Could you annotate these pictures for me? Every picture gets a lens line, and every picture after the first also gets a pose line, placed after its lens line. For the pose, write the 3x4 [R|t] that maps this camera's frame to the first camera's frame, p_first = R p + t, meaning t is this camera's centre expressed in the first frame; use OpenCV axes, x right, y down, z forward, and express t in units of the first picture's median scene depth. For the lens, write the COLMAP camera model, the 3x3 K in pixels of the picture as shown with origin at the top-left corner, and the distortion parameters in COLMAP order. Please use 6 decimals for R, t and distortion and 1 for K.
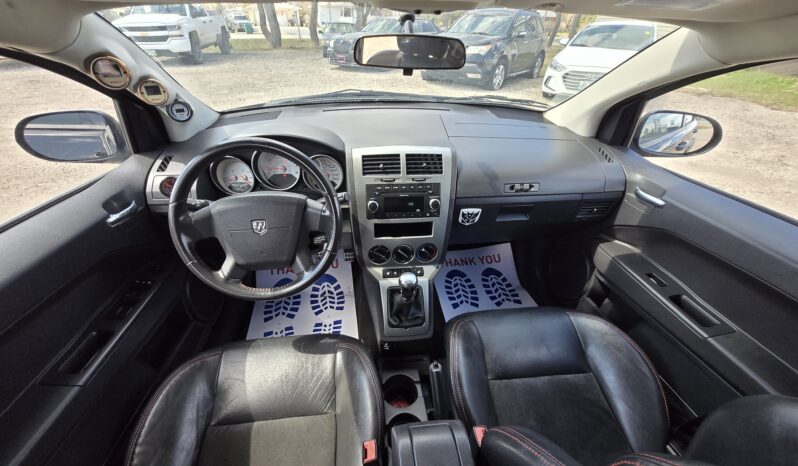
lens RADIAL K [[323.2, 0, 399.0], [0, 323.2, 230.8], [0, 0, 1]] dist [0.000955, 0.000006]
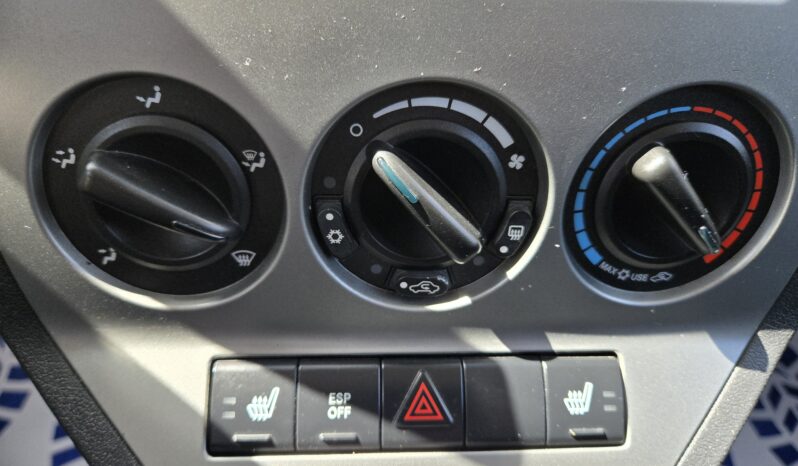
lens RADIAL K [[605.5, 0, 399.0], [0, 605.5, 233.0], [0, 0, 1]] dist [-0.003284, -0.000781]
pose [[0.999071, 0.035678, -0.024154, 0.009785], [-0.035988, 0.999274, -0.012536, 0.087893], [0.023689, 0.013393, 0.999630, 0.889451]]
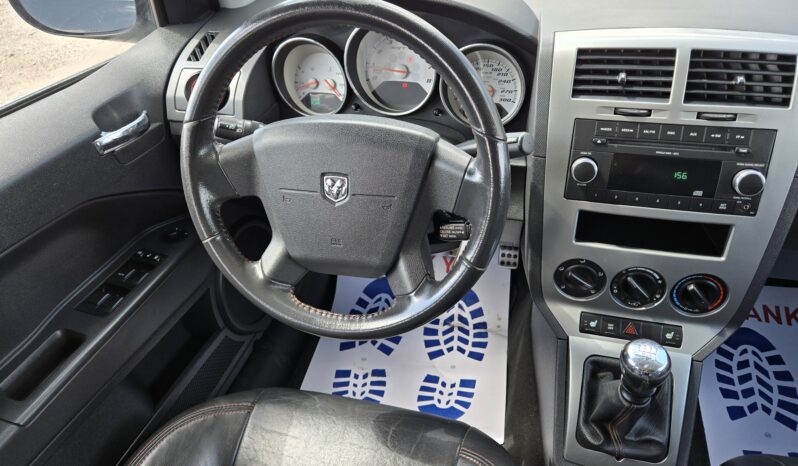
lens RADIAL K [[562.7, 0, 399.0], [0, 562.7, 233.0], [0, 0, 1]] dist [0.074825, -0.082679]
pose [[0.929515, 0.156338, -0.334005, -0.043871], [-0.132189, 0.986758, 0.093998, -0.031843], [0.344278, -0.043221, 0.937872, 0.198638]]
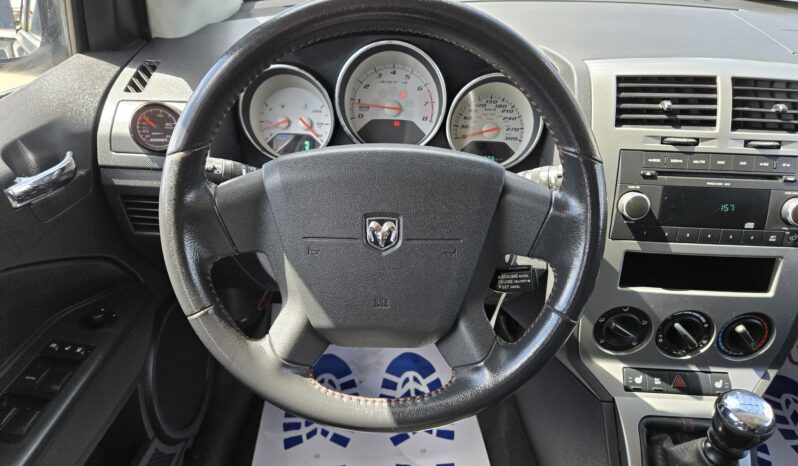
lens RADIAL K [[562.7, 0, 399.0], [0, 562.7, 233.0], [0, 0, 1]] dist [0.074825, -0.082679]
pose [[0.991072, 0.073757, -0.111064, -0.280444], [-0.080998, 0.994774, -0.062159, 0.021871], [0.105899, 0.070600, 0.991867, 0.289152]]
